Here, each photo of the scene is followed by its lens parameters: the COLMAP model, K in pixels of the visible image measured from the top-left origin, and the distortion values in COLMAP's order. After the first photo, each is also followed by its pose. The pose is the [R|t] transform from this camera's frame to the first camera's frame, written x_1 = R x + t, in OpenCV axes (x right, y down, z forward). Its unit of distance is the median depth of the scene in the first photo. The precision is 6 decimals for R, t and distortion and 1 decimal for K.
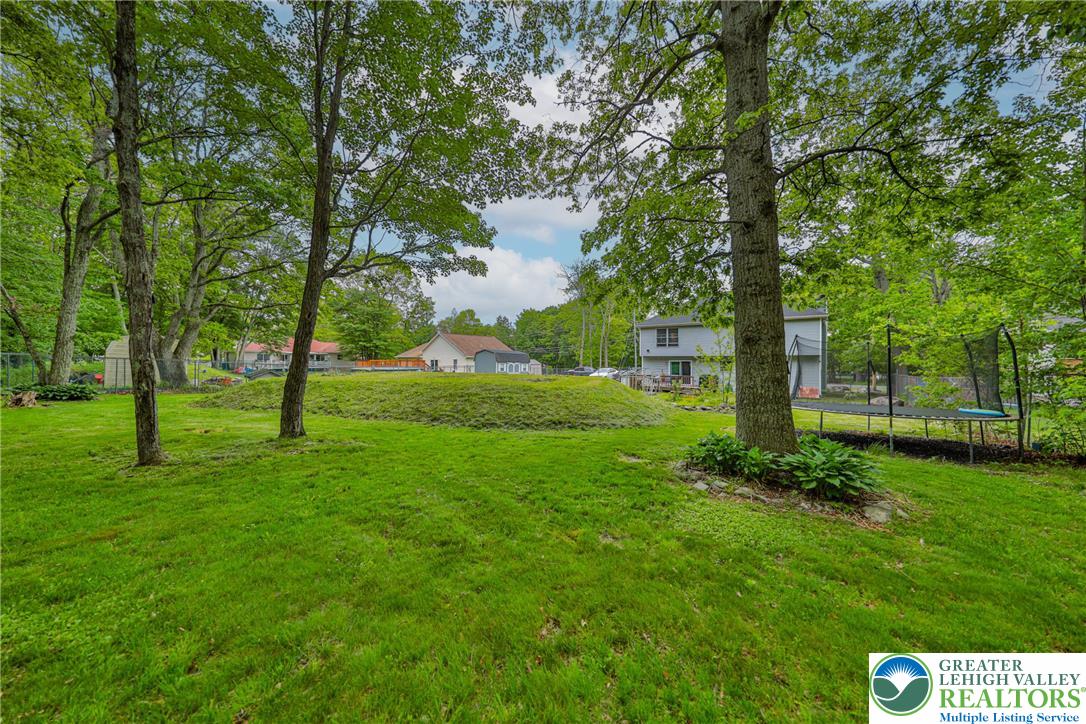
lens RADIAL K [[342.7, 0, 540.6], [0, 342.7, 363.1], [0, 0, 1]] dist [-0.008793, -0.000067]
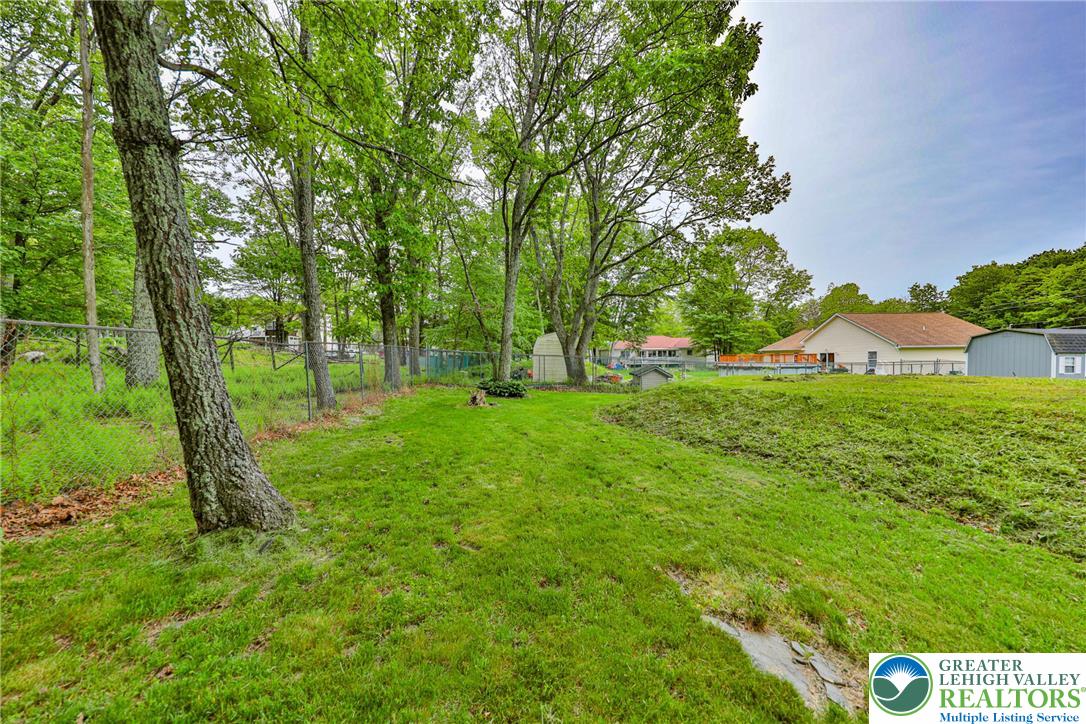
lens RADIAL K [[342.7, 0, 540.6], [0, 342.7, 363.1], [0, 0, 1]] dist [-0.008793, -0.000067]
pose [[0.622727, 0.002554, -0.782435, -0.204408], [0.007952, 0.999922, 0.009593, -0.000100], [0.782399, -0.012196, 0.622658, 0.165434]]
